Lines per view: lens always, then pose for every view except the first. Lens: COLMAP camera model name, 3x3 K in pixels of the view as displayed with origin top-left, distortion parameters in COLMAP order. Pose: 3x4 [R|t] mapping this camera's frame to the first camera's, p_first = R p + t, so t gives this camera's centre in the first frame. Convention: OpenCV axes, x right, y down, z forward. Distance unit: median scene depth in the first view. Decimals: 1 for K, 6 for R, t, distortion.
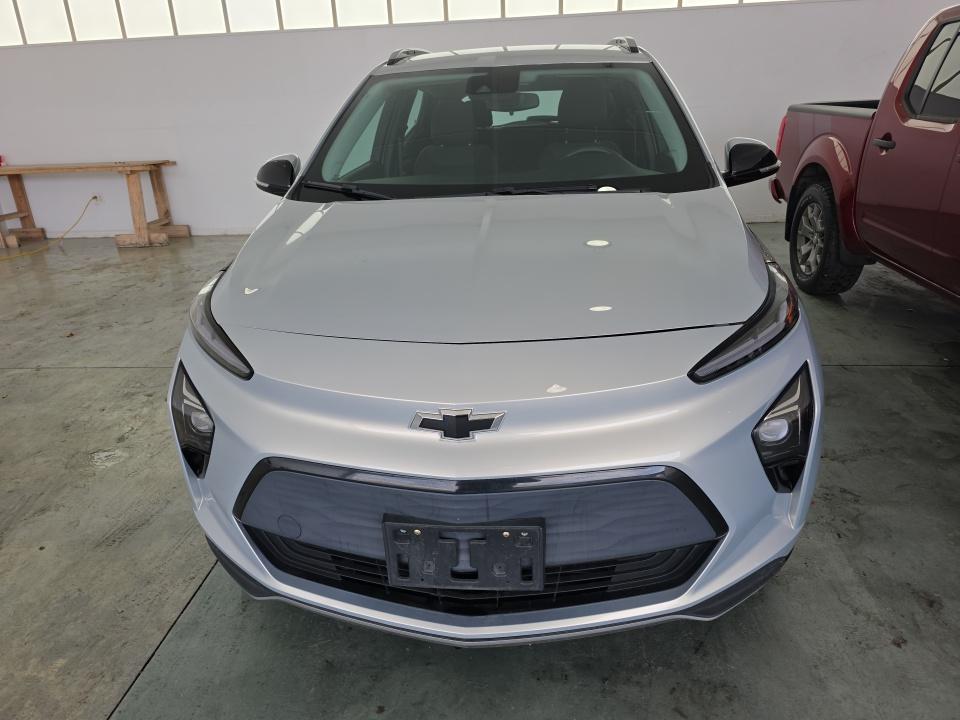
lens RADIAL K [[651.2, 0, 480.0], [0, 651.2, 360.0], [0, 0, 1]] dist [0.006419, 0.001814]
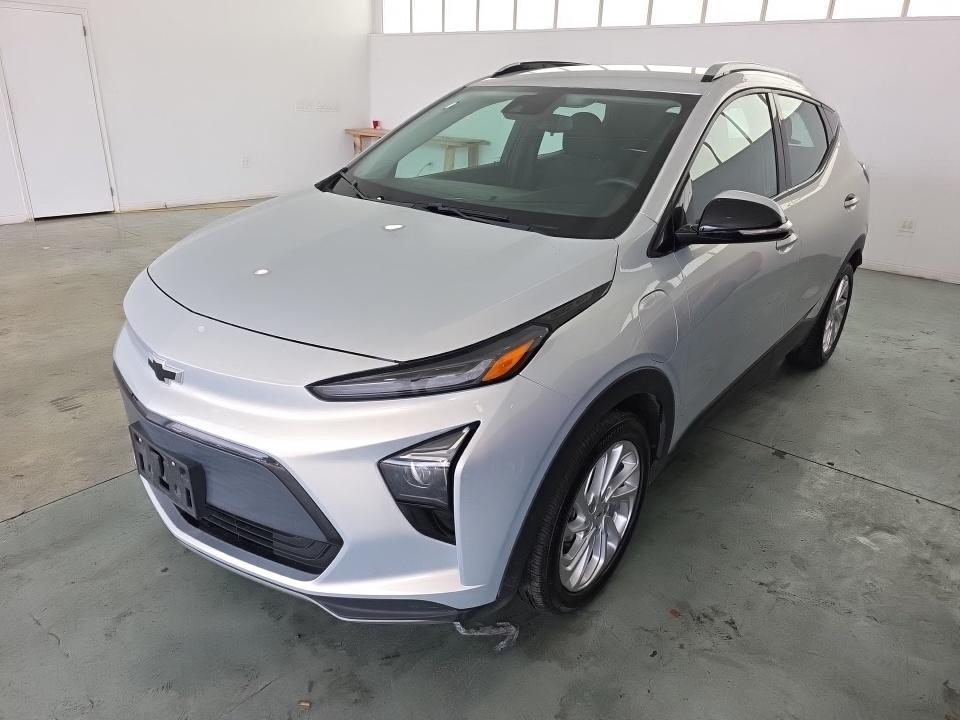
lens RADIAL K [[636.3, 0, 480.4], [0, 636.3, 371.9], [0, 0, 1]] dist [0.008279, 0.004813]
pose [[0.834136, 0.293483, -0.466996, 0.797496], [-0.278418, 0.954940, 0.102829, -0.147274], [0.476131, 0.044246, 0.878260, 0.137865]]
